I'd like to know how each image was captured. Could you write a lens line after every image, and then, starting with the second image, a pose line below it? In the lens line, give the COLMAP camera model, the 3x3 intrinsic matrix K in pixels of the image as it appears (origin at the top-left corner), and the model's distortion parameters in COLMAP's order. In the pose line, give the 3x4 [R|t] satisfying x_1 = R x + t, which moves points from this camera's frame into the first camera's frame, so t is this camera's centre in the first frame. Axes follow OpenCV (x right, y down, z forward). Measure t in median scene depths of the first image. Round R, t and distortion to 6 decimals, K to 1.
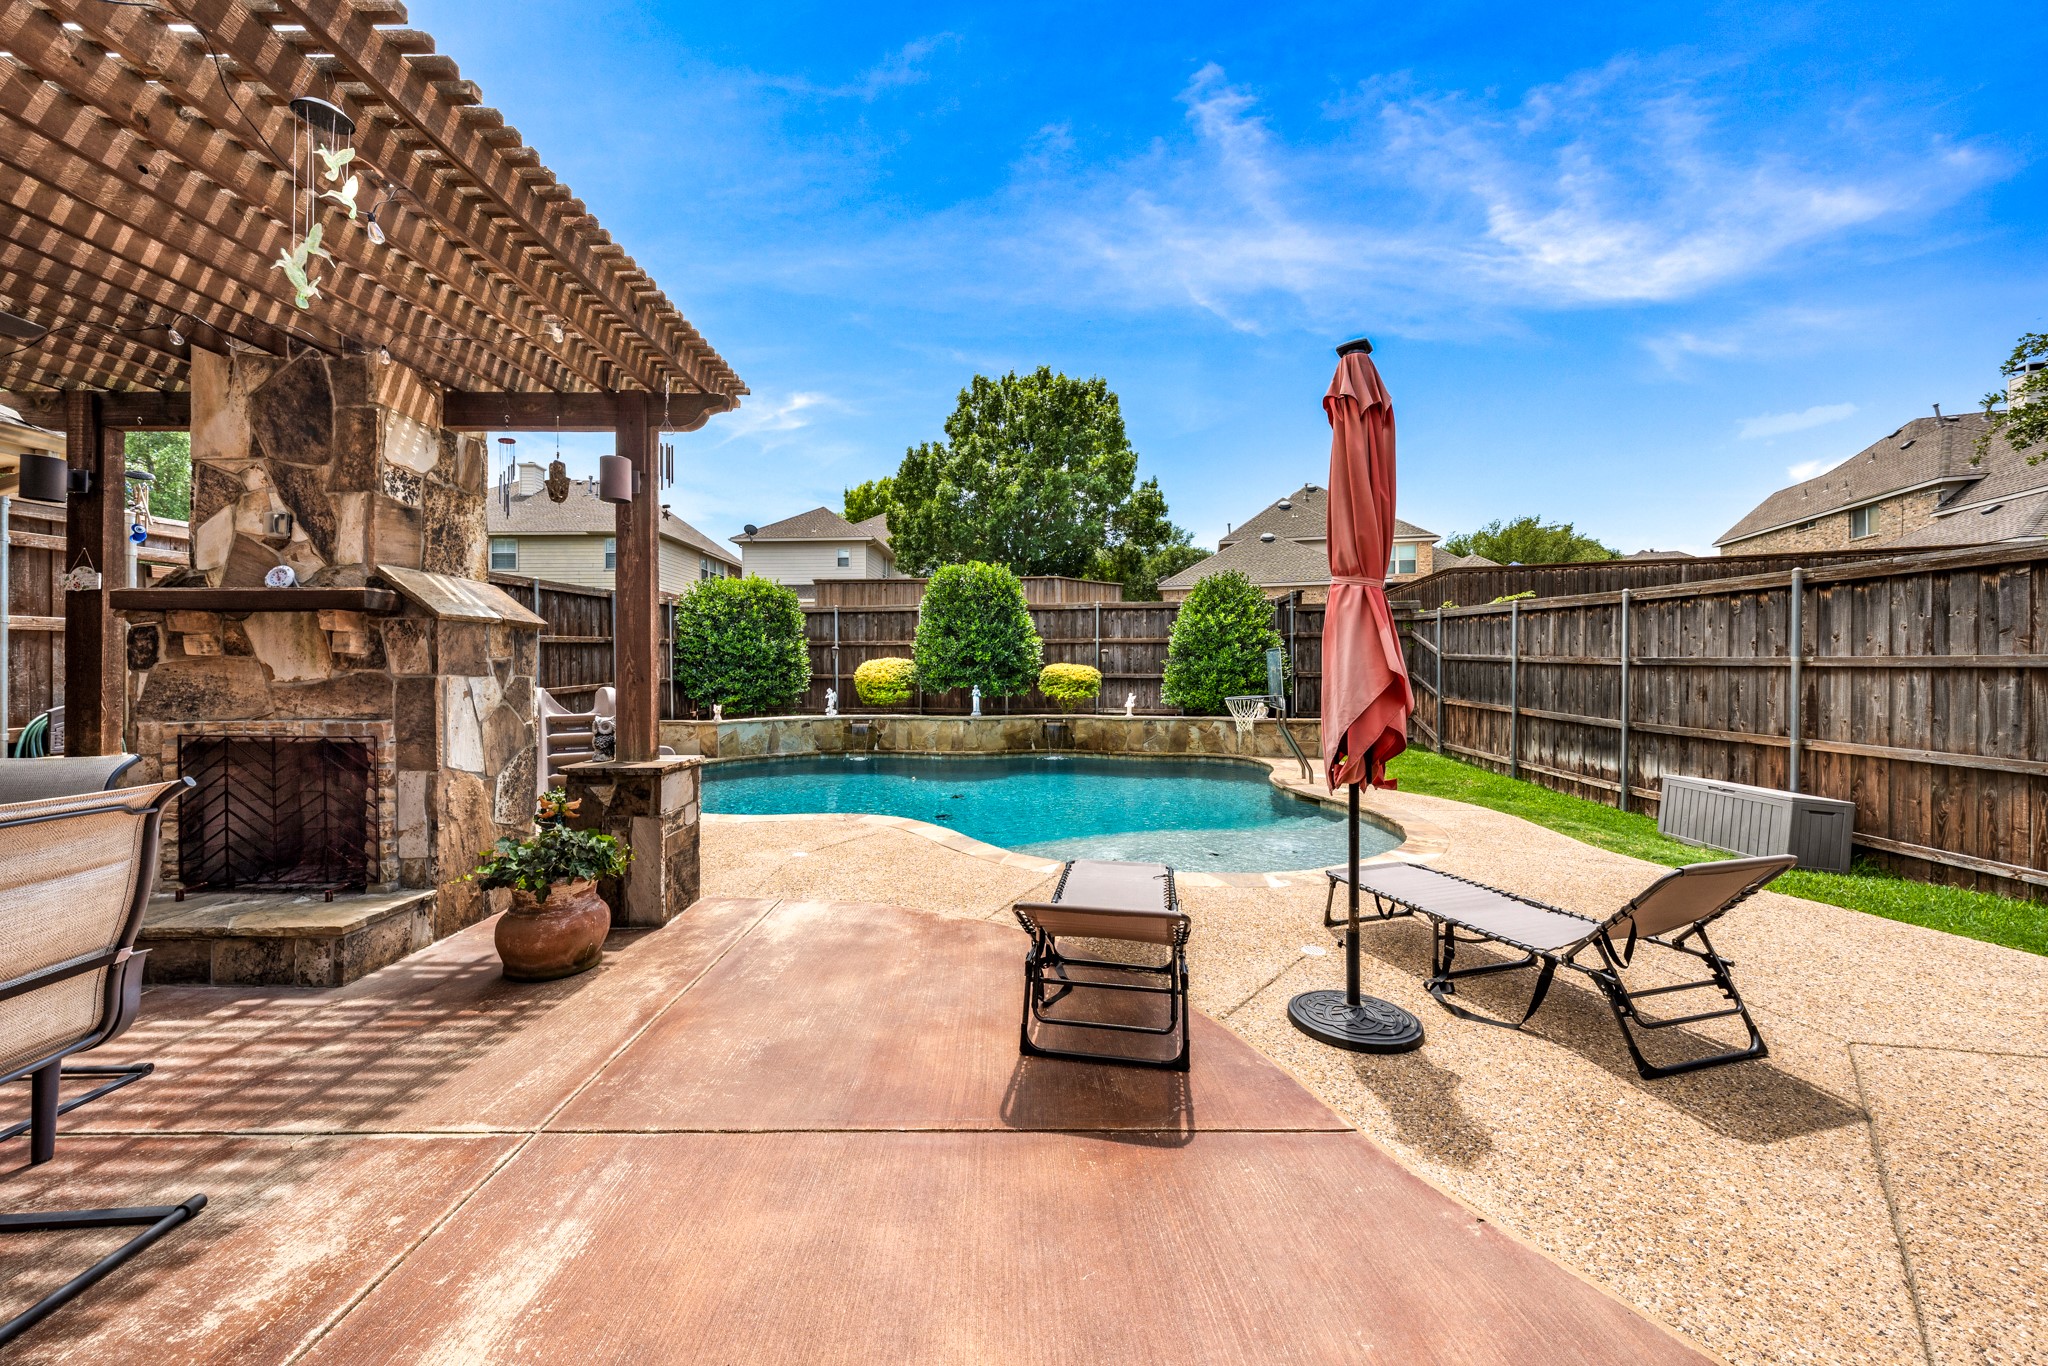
lens RADIAL K [[707.5, 0, 1009.3], [0, 707.5, 674.4], [0, 0, 1]] dist [-0.001252, 0.000281]
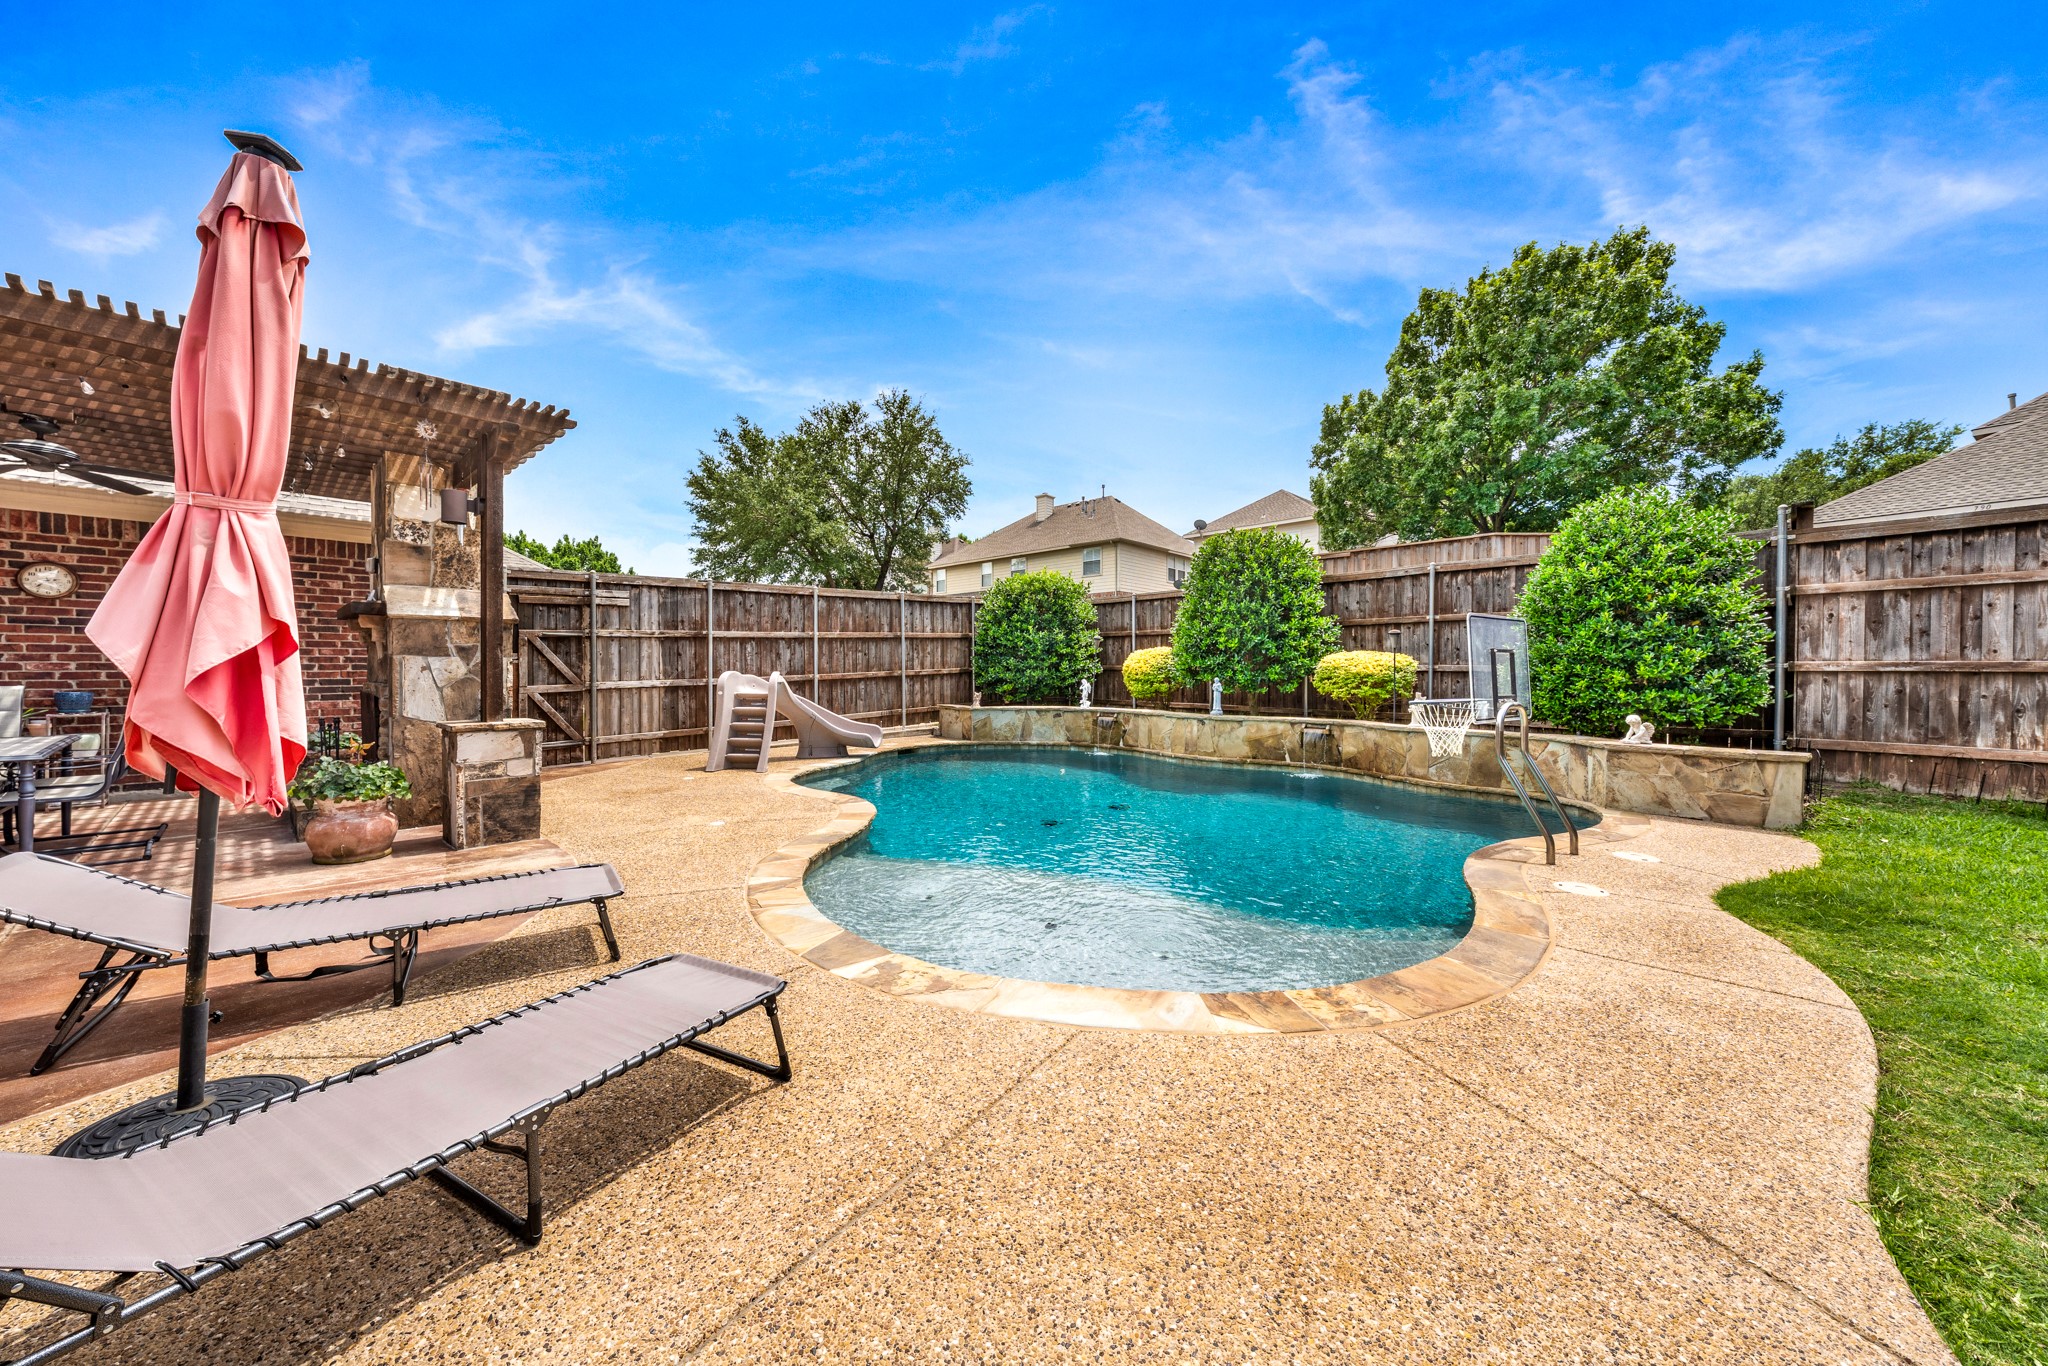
lens RADIAL K [[707.5, 0, 1025.7], [0, 707.5, 678.7], [0, 0, 1]] dist [-0.001252, 0.000281]
pose [[0.731480, 0.014290, -0.681713, 0.354164], [-0.006690, 0.999883, 0.013780, 0.006401], [0.681830, -0.005519, 0.731490, 0.238740]]
